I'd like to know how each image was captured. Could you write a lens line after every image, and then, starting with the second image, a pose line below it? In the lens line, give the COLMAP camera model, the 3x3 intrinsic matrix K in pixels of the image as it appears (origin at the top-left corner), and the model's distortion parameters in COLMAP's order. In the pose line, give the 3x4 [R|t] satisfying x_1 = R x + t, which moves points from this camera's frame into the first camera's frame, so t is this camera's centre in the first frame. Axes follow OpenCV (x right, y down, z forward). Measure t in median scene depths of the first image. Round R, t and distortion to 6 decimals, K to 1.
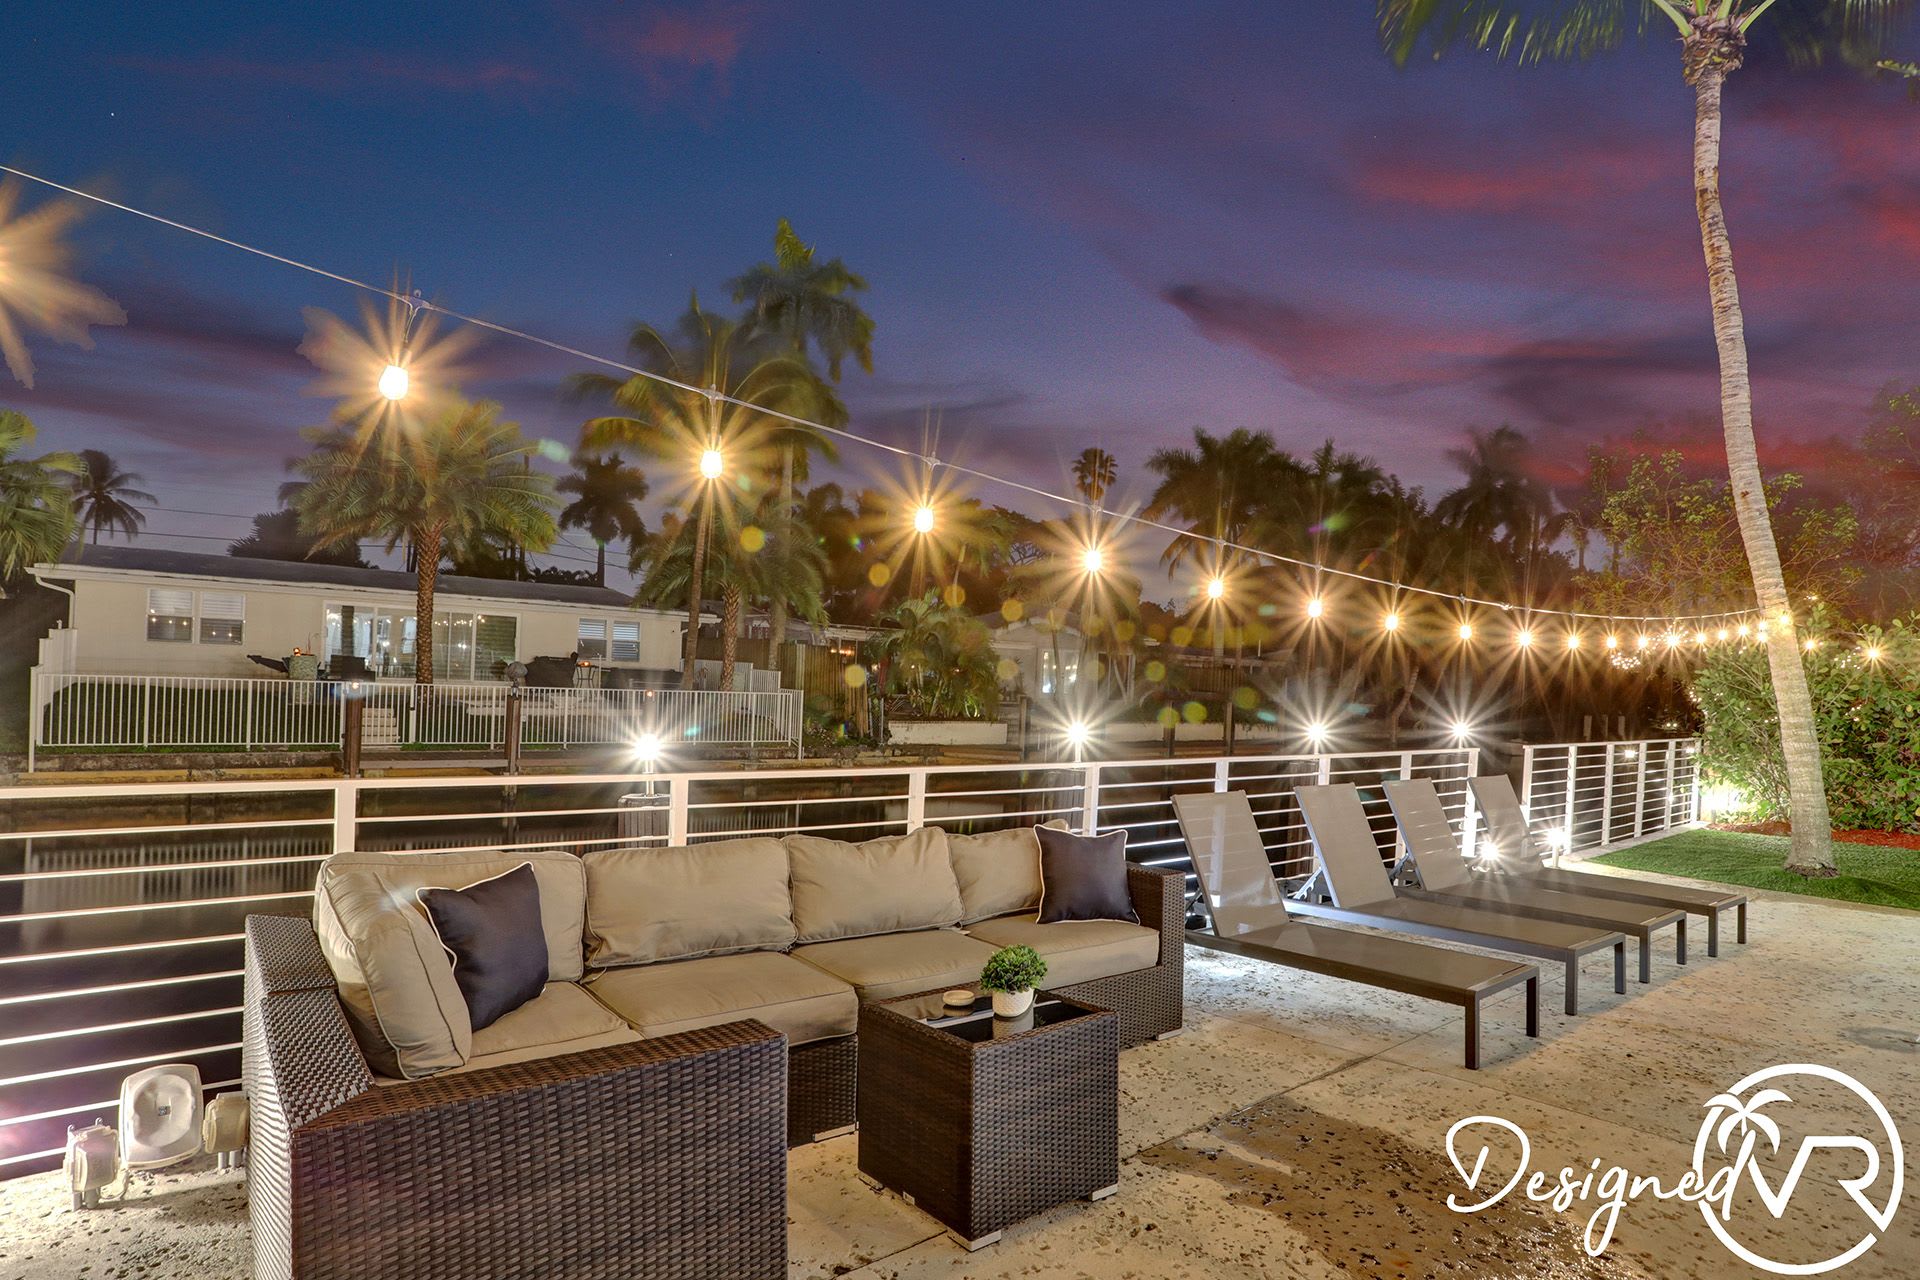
lens RADIAL K [[984.8, 0, 999.0], [0, 984.8, 675.7], [0, 0, 1]] dist [-0.026074, 0.001391]
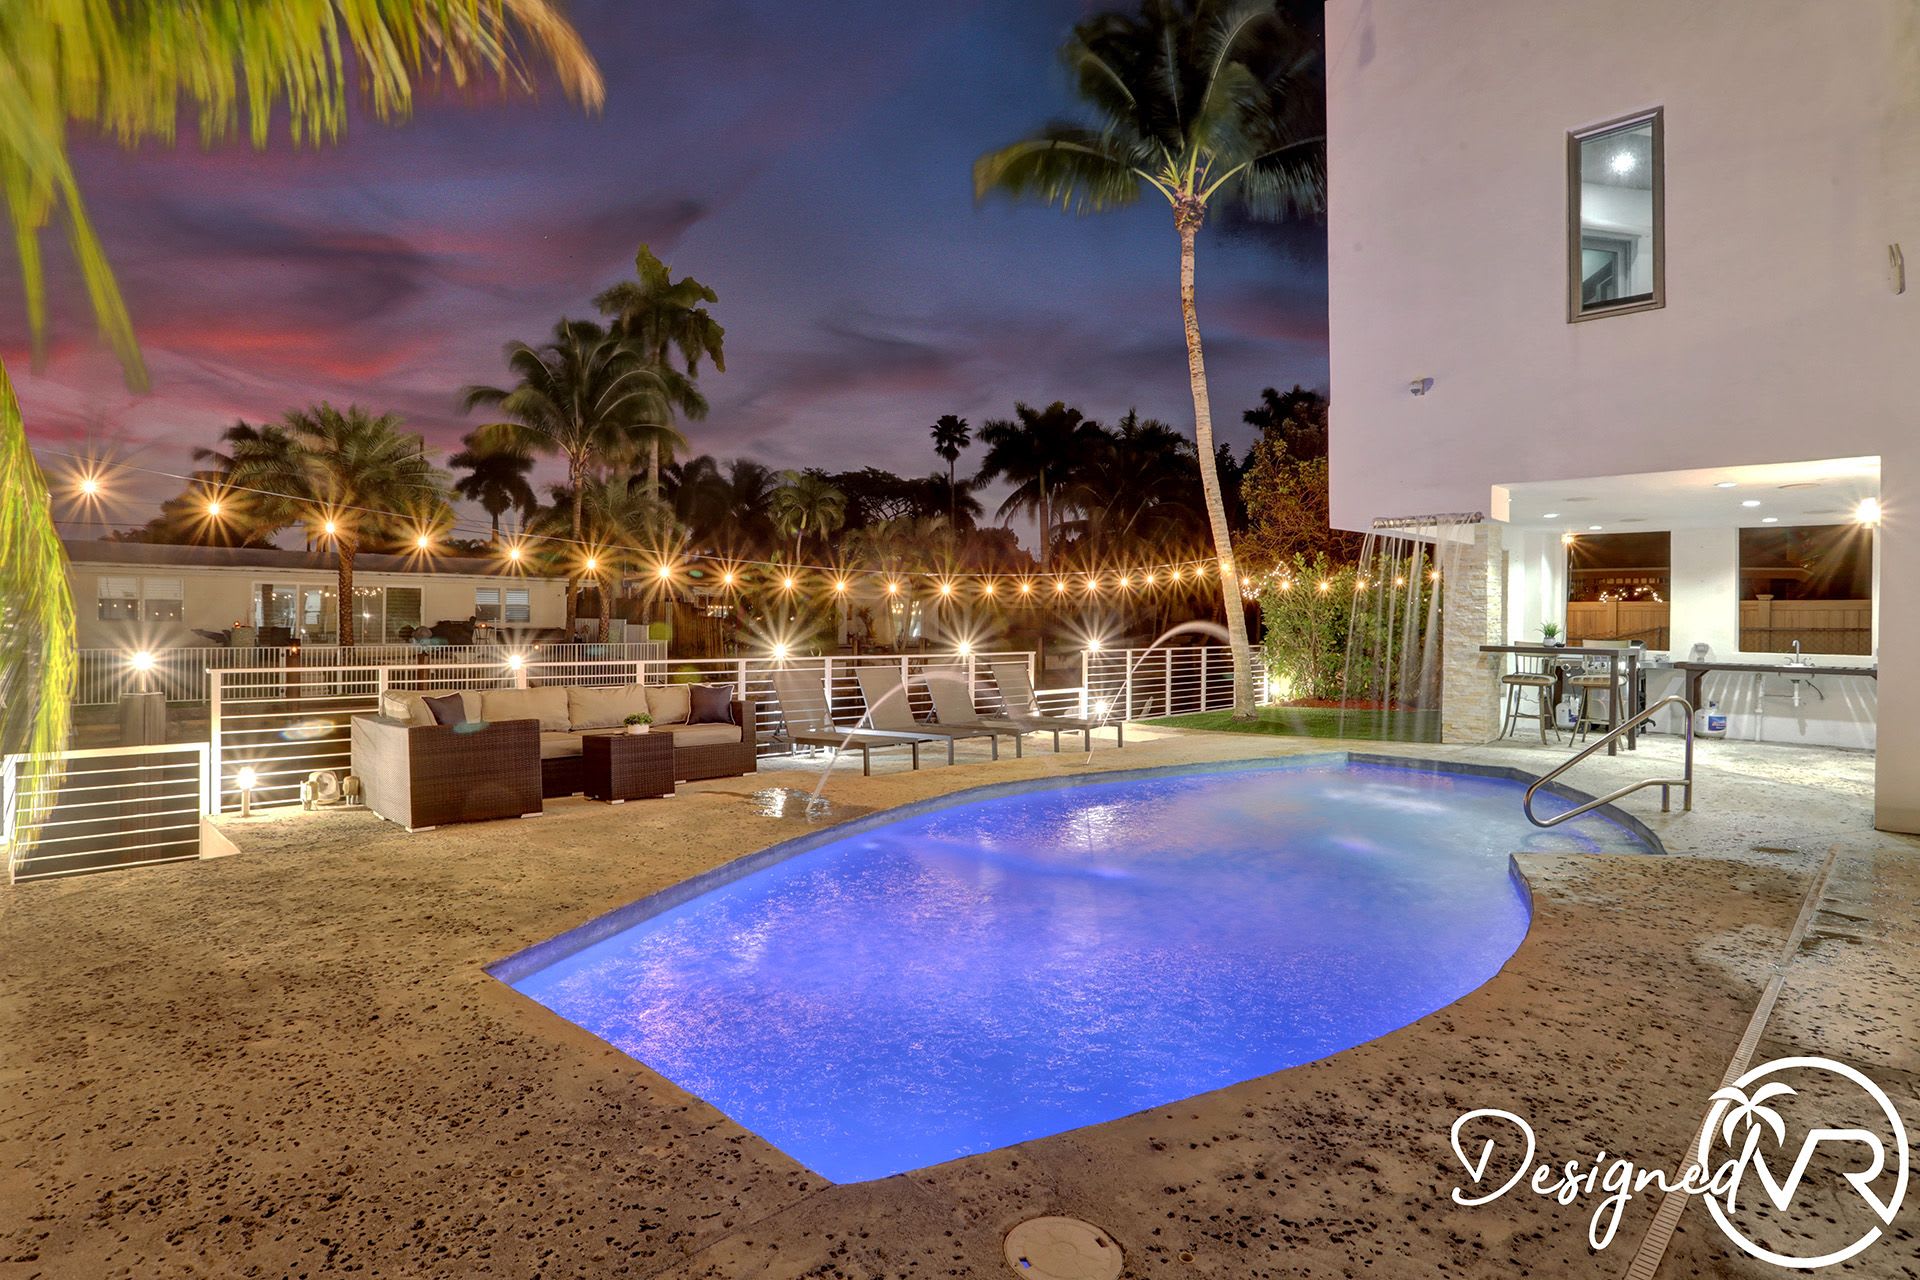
lens RADIAL K [[984.8, 0, 978.7], [0, 984.8, 607.5], [0, 0, 1]] dist [-0.026074, 0.001391]
pose [[0.996881, -0.037901, 0.069220, 0.086209], [0.039009, 0.999130, -0.014724, 0.006056], [-0.068602, 0.017379, 0.997493, -0.200561]]
